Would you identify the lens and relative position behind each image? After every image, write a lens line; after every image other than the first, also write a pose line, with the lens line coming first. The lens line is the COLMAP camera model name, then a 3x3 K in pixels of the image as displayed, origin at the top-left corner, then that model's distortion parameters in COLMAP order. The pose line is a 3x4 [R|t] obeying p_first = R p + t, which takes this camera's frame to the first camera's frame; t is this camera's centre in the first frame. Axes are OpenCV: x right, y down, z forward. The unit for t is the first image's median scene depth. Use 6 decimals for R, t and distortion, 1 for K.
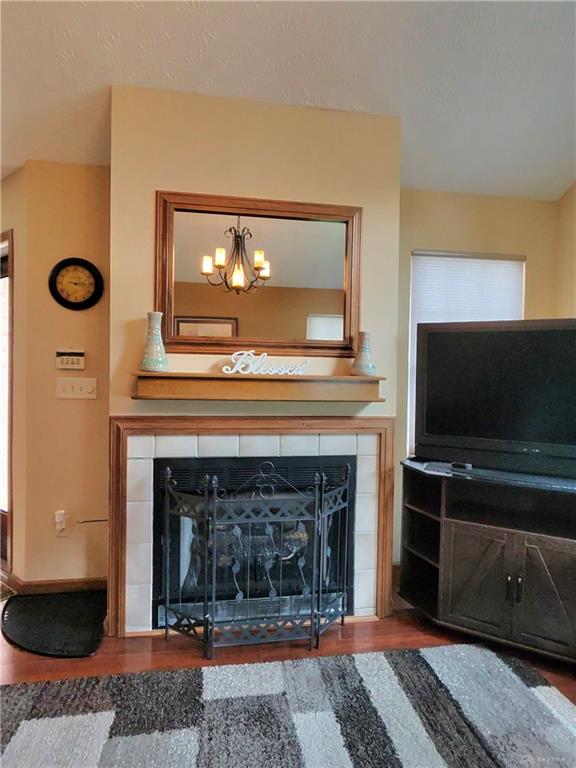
lens RADIAL K [[426.2, 0, 288.0], [0, 426.2, 384.0], [0, 0, 1]] dist [0.000841, -0.000289]
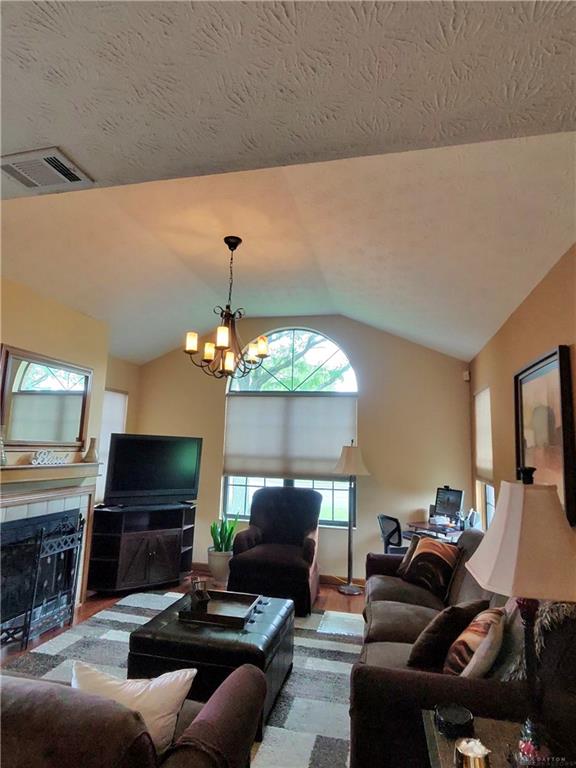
lens RADIAL K [[443.1, 0, 288.0], [0, 443.1, 384.0], [0, 0, 1]] dist [-0.001104, -0.000314]
pose [[0.363571, 0.126943, 0.922877, -1.429172], [-0.004469, 0.990898, -0.134539, -0.108603], [-0.931556, 0.044790, 0.360829, -0.523738]]
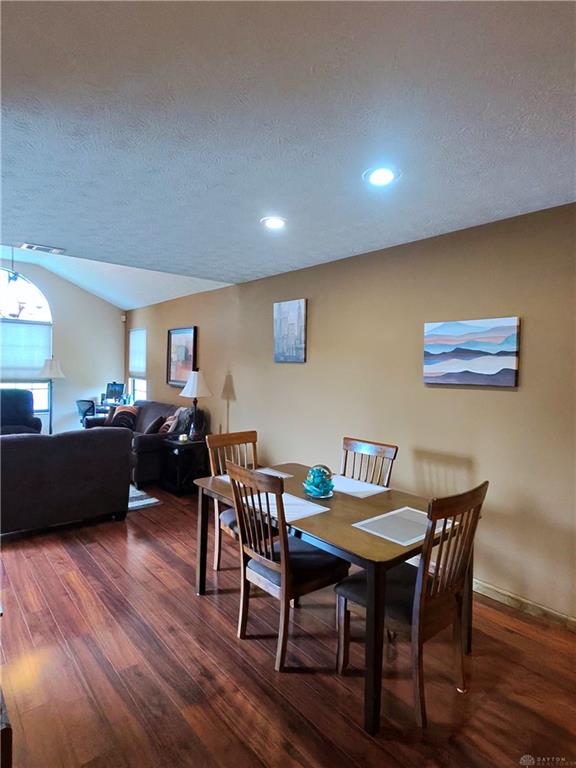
lens RADIAL K [[426.2, 0, 288.0], [0, 426.2, 384.0], [0, 0, 1]] dist [0.000841, -0.000289]
pose [[-0.525084, -0.059788, 0.848948, -3.069030], [-0.013074, 0.997978, 0.062197, -0.142598], [-0.850950, 0.021560, -0.524804, 0.244701]]
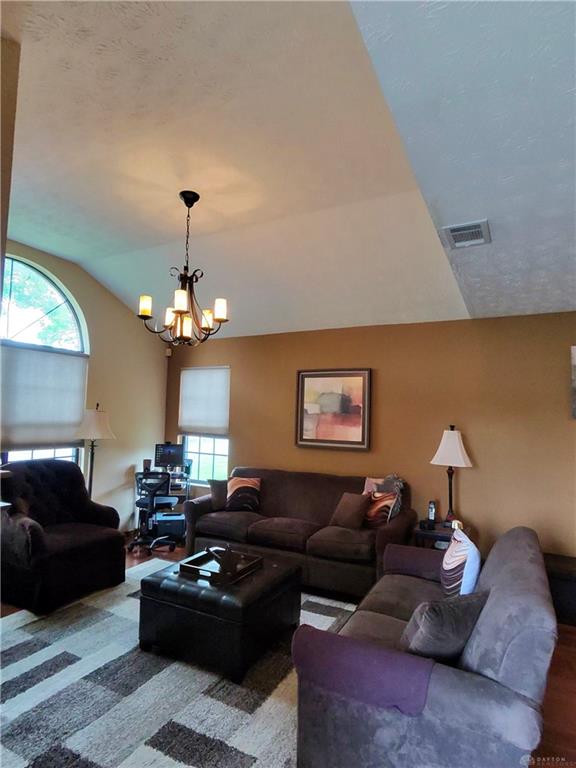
lens RADIAL K [[426.2, 0, 288.0], [0, 426.2, 384.0], [0, 0, 1]] dist [0.000841, -0.000289]
pose [[-0.813787, 0.011632, 0.581047, -1.160210], [-0.019980, 0.998649, -0.047974, -0.150181], [-0.580820, -0.050650, -0.812455, 1.318463]]
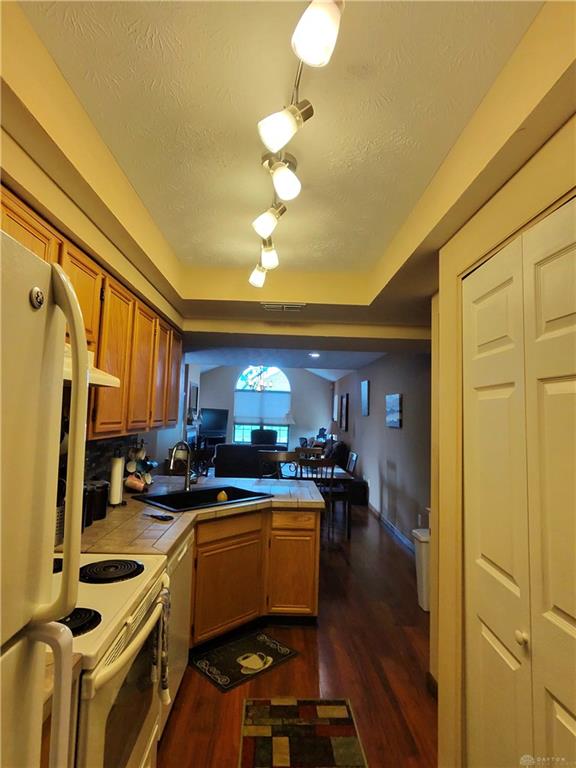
lens RADIAL K [[426.2, 0, 288.0], [0, 426.2, 384.0], [0, 0, 1]] dist [0.000841, -0.000289]
pose [[0.108055, 0.057013, 0.992509, -5.106263], [-0.012691, 0.998352, -0.055967, -0.174811], [-0.994064, -0.006548, 0.108600, -0.600112]]
